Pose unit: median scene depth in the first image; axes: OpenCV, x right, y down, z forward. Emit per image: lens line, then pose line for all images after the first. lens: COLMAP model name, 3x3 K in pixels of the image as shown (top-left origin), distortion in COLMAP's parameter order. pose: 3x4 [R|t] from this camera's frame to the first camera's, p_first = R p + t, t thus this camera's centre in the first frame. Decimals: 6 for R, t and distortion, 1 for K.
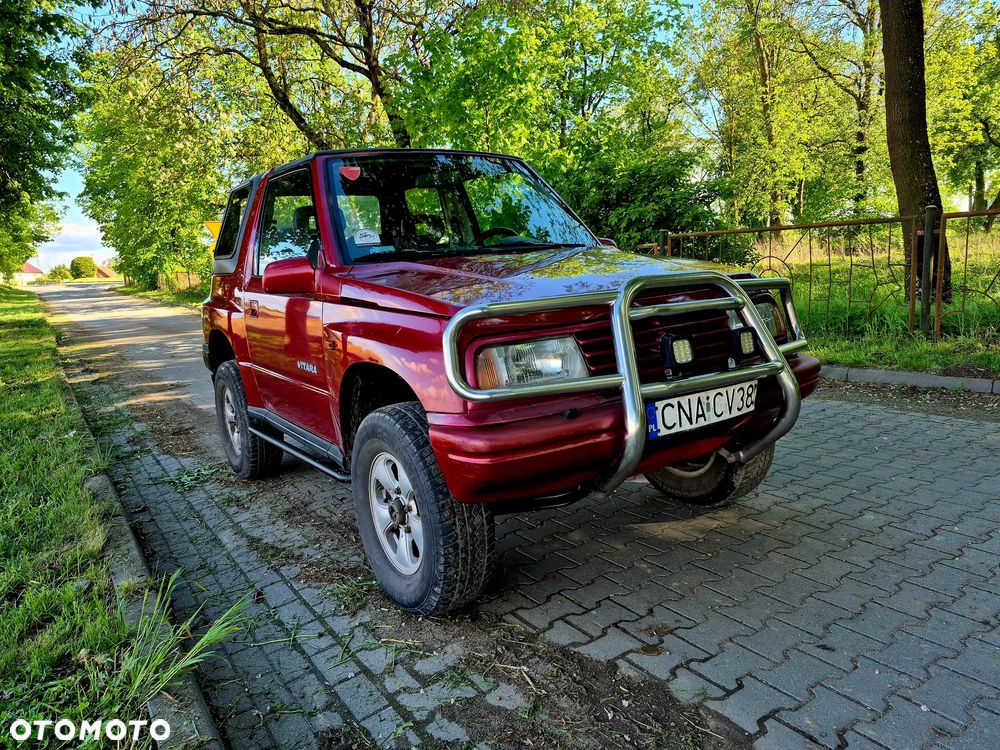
lens RADIAL K [[687.4, 0, 495.1], [0, 687.4, 380.0], [0, 0, 1]] dist [0.068362, -0.075852]
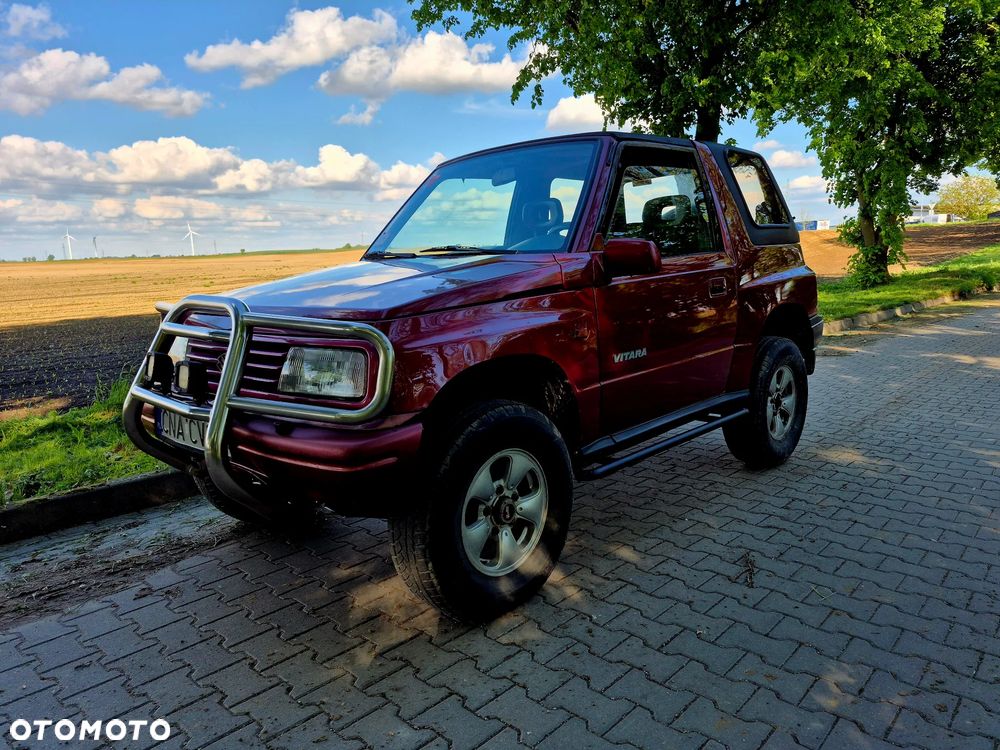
lens RADIAL K [[687.1, 0, 511.5], [0, 687.1, 378.4], [0, 0, 1]] dist [0.064558, -0.063695]
pose [[0.245204, 0.226035, -0.942753, 0.923089], [-0.148747, 0.969697, 0.193807, -0.205024], [0.957992, 0.092709, 0.271396, 0.779304]]
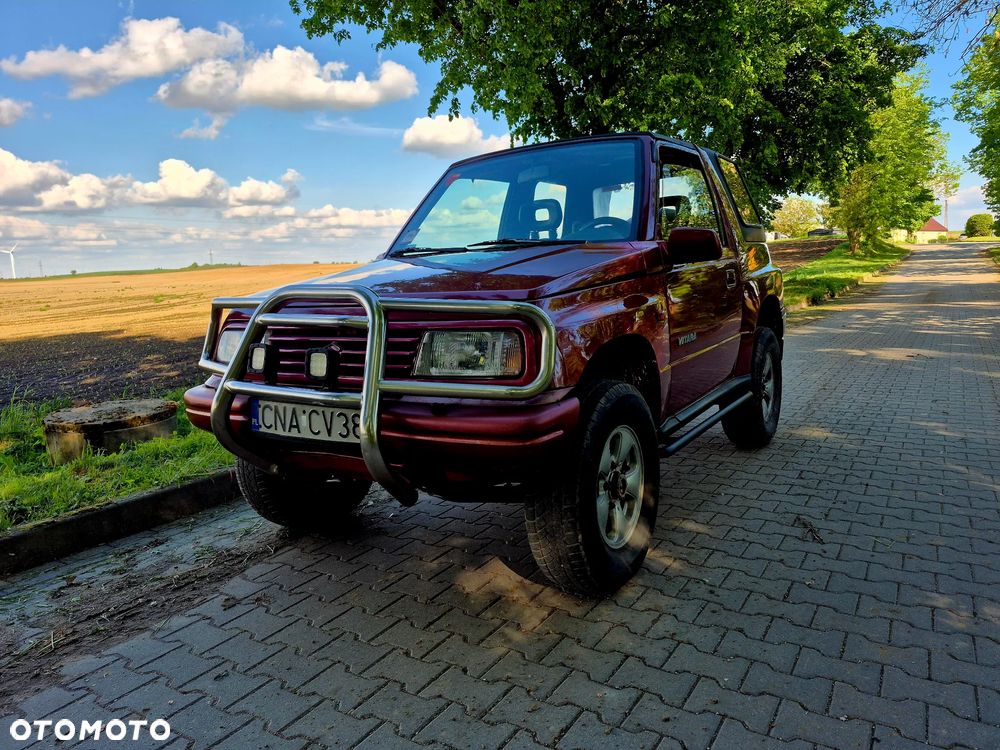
lens RADIAL K [[687.9, 0, 500.0], [0, 687.9, 375.0], [0, 0, 1]] dist [0.057527, -0.060704]
pose [[0.415869, 0.185091, -0.890390, 0.866174], [-0.138524, 0.980537, 0.139131, -0.136113], [0.898813, 0.065480, 0.433414, 0.541084]]
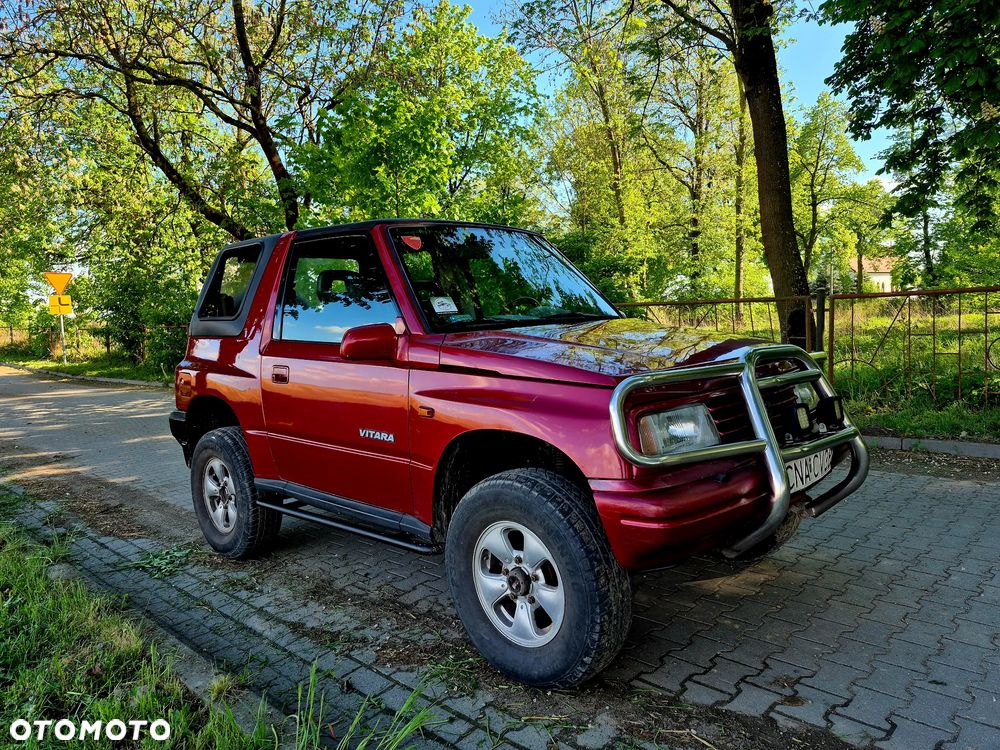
lens RADIAL K [[687.1, 0, 511.5], [0, 687.1, 378.4], [0, 0, 1]] dist [0.064558, -0.063695]
pose [[0.974485, 0.004994, 0.224396, -0.269156], [0.015661, 0.995803, -0.090172, -0.007203], [-0.223905, 0.091385, 0.970317, 0.012385]]
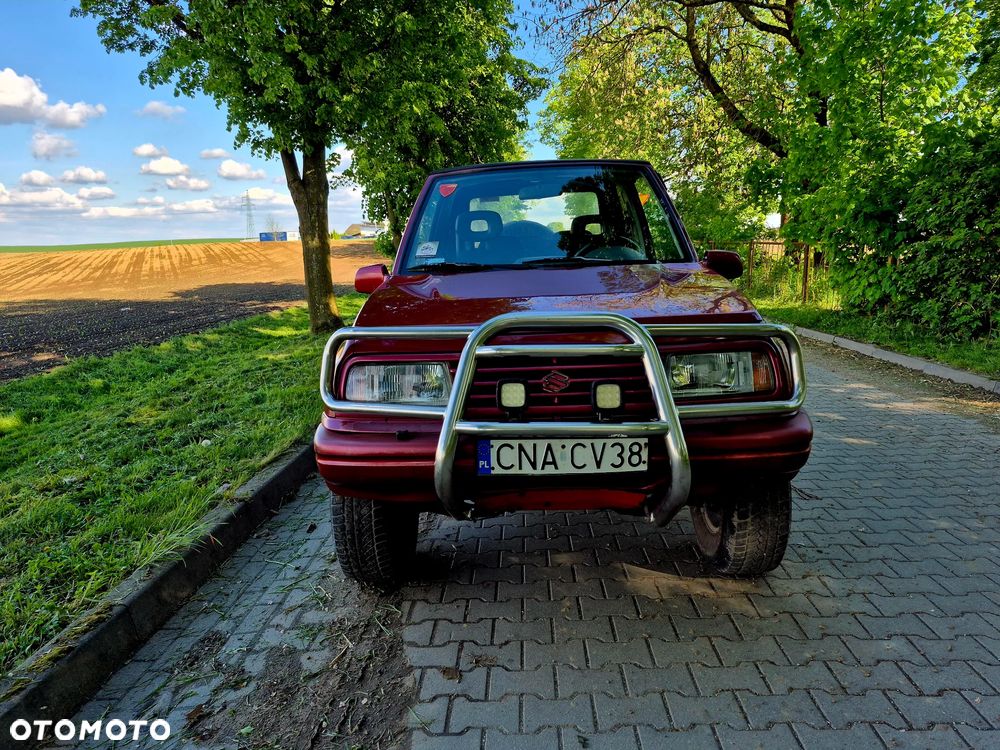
lens RADIAL K [[685.6, 0, 501.9], [0, 685.6, 369.1], [0, 0, 1]] dist [0.082562, -0.083709]
pose [[0.816770, 0.139437, -0.559860, 0.500313], [-0.121162, 0.990172, 0.069848, -0.090428], [0.564098, 0.010784, 0.825638, 0.108958]]
